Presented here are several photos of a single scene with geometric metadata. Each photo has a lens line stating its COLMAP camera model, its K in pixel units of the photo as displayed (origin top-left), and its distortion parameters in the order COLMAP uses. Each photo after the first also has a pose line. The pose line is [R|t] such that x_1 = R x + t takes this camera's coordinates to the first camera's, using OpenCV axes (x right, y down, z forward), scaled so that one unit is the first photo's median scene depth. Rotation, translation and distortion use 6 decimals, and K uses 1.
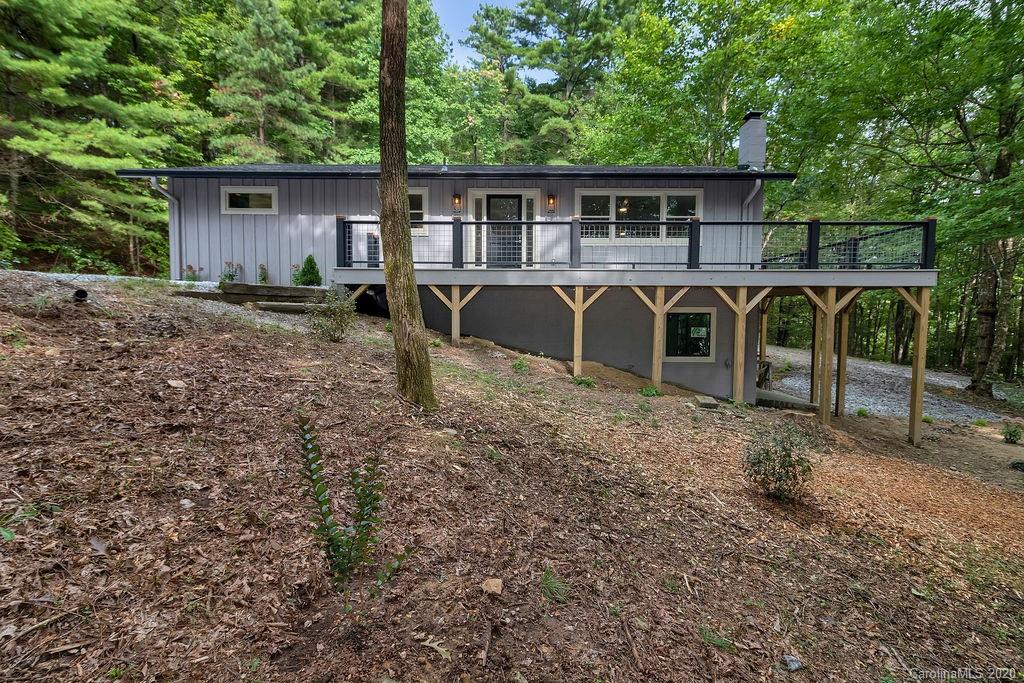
lens RADIAL K [[483.4, 0, 516.7], [0, 483.4, 342.6], [0, 0, 1]] dist [0.006758, -0.000009]
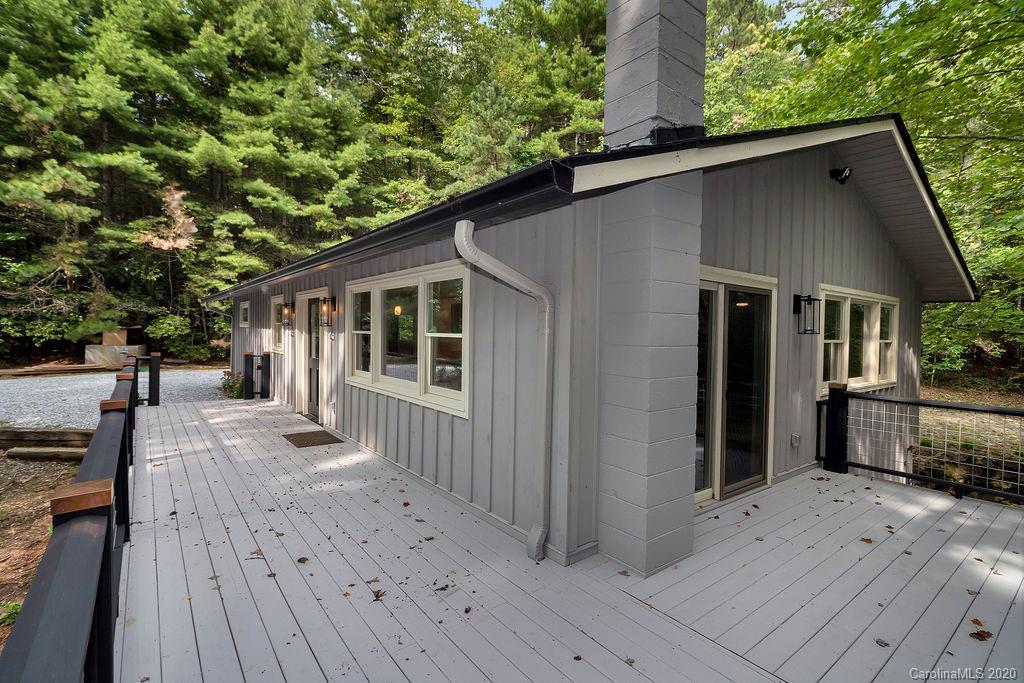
lens RADIAL K [[483.4, 0, 515.6], [0, 483.4, 335.5], [0, 0, 1]] dist [0.006758, -0.000009]
pose [[0.633803, 0.014325, -0.773361, 0.481087], [-0.059104, 0.997802, -0.029956, -0.174473], [0.771233, 0.064695, 0.633257, 0.543712]]
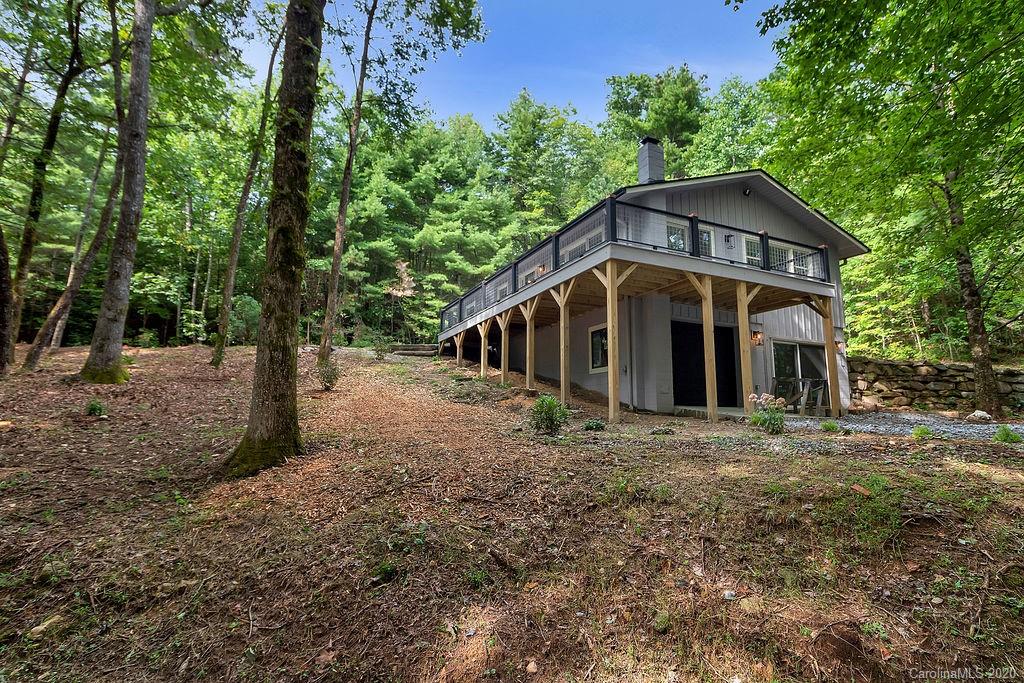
lens RADIAL K [[500.0, 0, 512.9], [0, 500.0, 344.3], [0, 0, 1]] dist [0.000466, -0.000341]
pose [[0.437163, -0.139860, -0.888441, 0.909204], [-0.061133, 0.980929, -0.184501, 0.142628], [0.897302, 0.134970, 0.420276, 0.227639]]
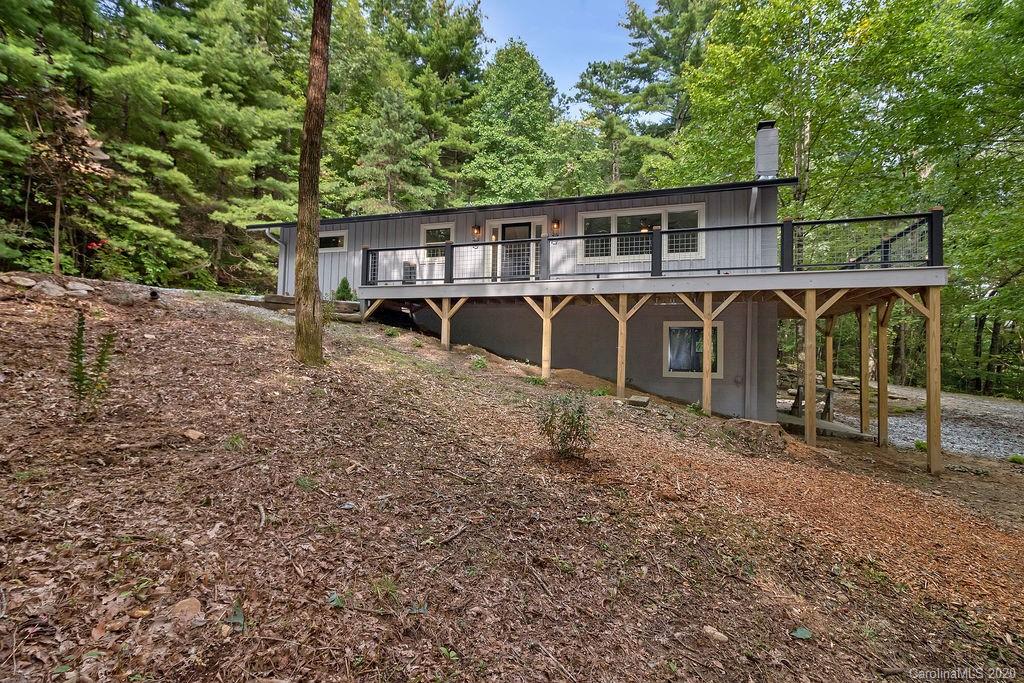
lens RADIAL K [[483.4, 0, 507.3], [0, 483.4, 339.7], [0, 0, 1]] dist [0.006758, -0.000009]
pose [[0.946682, 0.005826, -0.322118, 0.221139], [-0.038003, 0.994875, -0.093694, 0.048722], [0.319921, 0.100940, 0.942052, -0.026028]]
